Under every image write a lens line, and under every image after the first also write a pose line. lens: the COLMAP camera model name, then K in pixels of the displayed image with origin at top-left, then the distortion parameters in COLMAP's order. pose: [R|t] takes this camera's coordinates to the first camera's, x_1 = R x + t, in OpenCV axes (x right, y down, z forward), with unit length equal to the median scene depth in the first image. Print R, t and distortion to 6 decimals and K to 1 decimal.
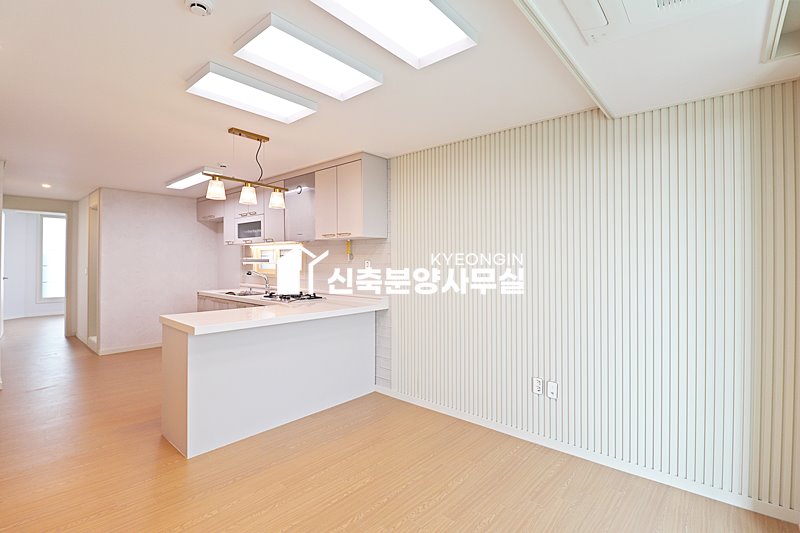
lens RADIAL K [[369.9, 0, 396.8], [0, 369.9, 256.8], [0, 0, 1]] dist [-0.005533, -0.010202]
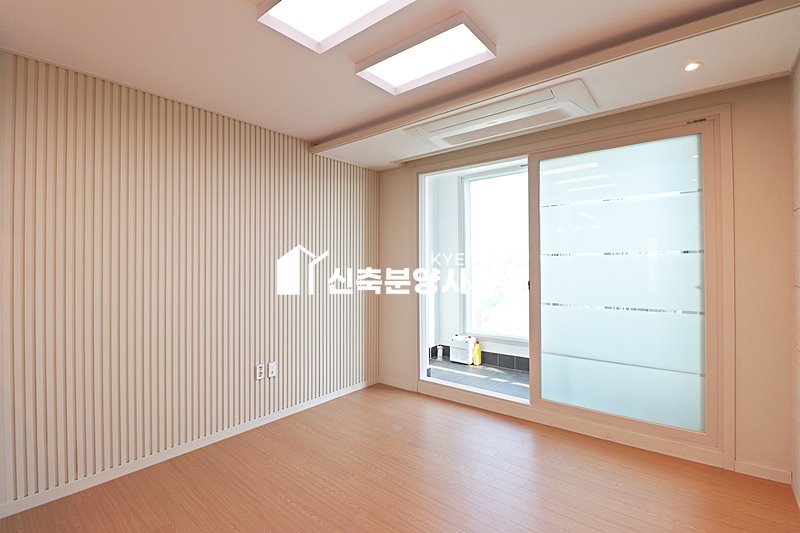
lens RADIAL K [[369.9, 0, 399.8], [0, 369.9, 262.3], [0, 0, 1]] dist [-0.005533, -0.010202]
pose [[0.011874, 0.011072, 0.999868, -0.422291], [-0.003548, 0.999933, -0.011030, 0.023596], [-0.999923, -0.003417, 0.011913, 0.361705]]
